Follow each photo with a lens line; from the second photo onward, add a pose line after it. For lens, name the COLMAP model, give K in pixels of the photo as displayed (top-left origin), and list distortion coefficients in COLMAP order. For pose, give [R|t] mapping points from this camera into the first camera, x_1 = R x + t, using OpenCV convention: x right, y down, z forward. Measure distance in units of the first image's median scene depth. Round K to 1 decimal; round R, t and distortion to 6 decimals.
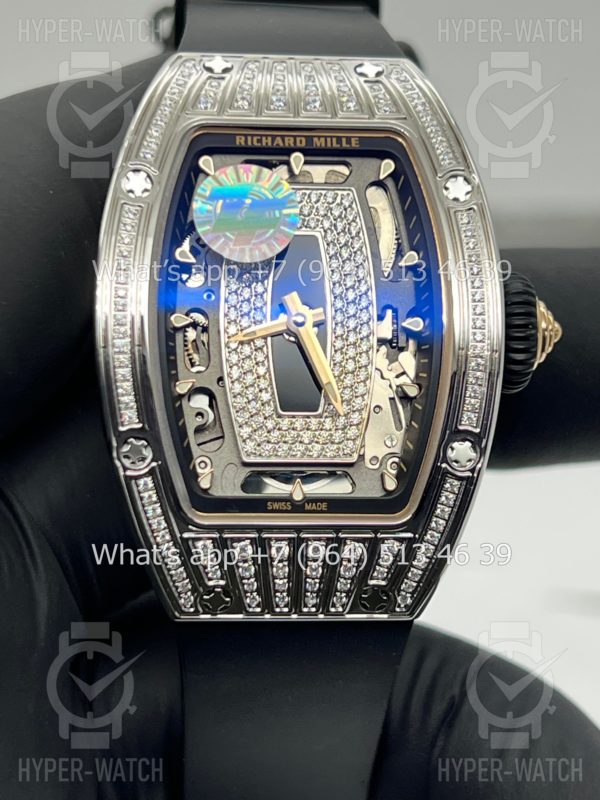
lens RADIAL K [[2040.6, 0, 299.0], [0, 2040.6, 398.6], [0, 0, 1]] dist [0.211115, 0.000000]
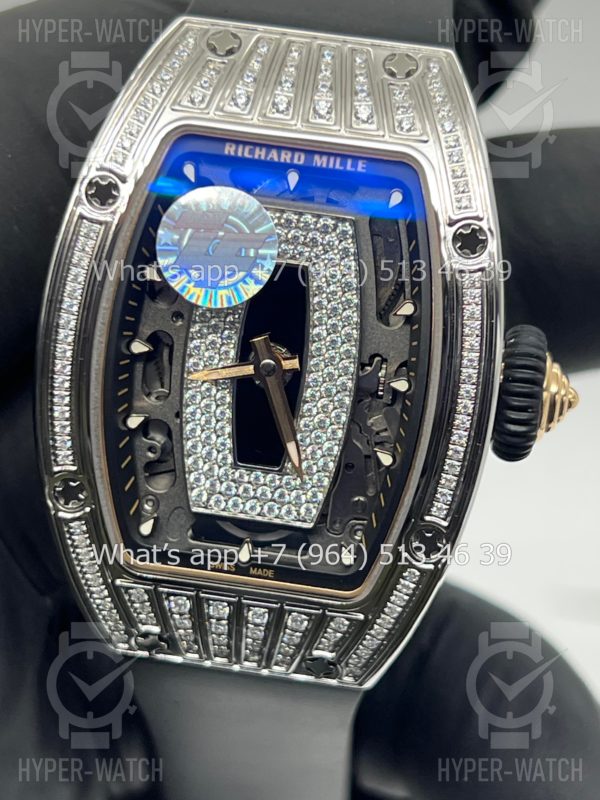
lens RADIAL K [[2040.6, 0, 297.8], [0, 2040.6, 401.2], [0, 0, 1]] dist [0.211115, 0.000000]
pose [[0.977431, 0.151273, -0.147460, 0.145003], [-0.102754, 0.950326, 0.293805, -0.285345], [0.184580, -0.272022, 0.944423, 0.160194]]
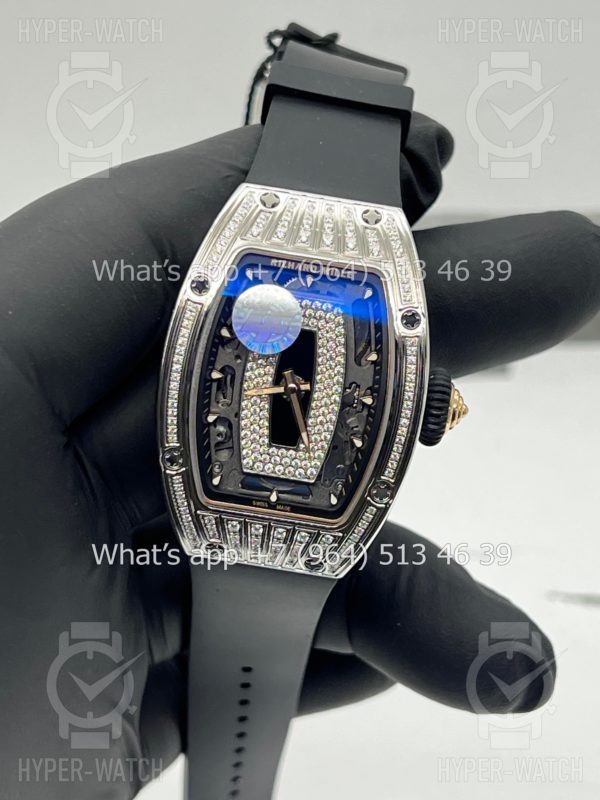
lens RADIAL K [[2040.6, 0, 300.2], [0, 2040.6, 398.4], [0, 0, 1]] dist [0.211115, 0.000000]
pose [[0.982813, 0.172780, -0.065006, 0.106376], [-0.147786, 0.947421, 0.283817, -0.465005], [0.110627, -0.269332, 0.956672, -0.463255]]
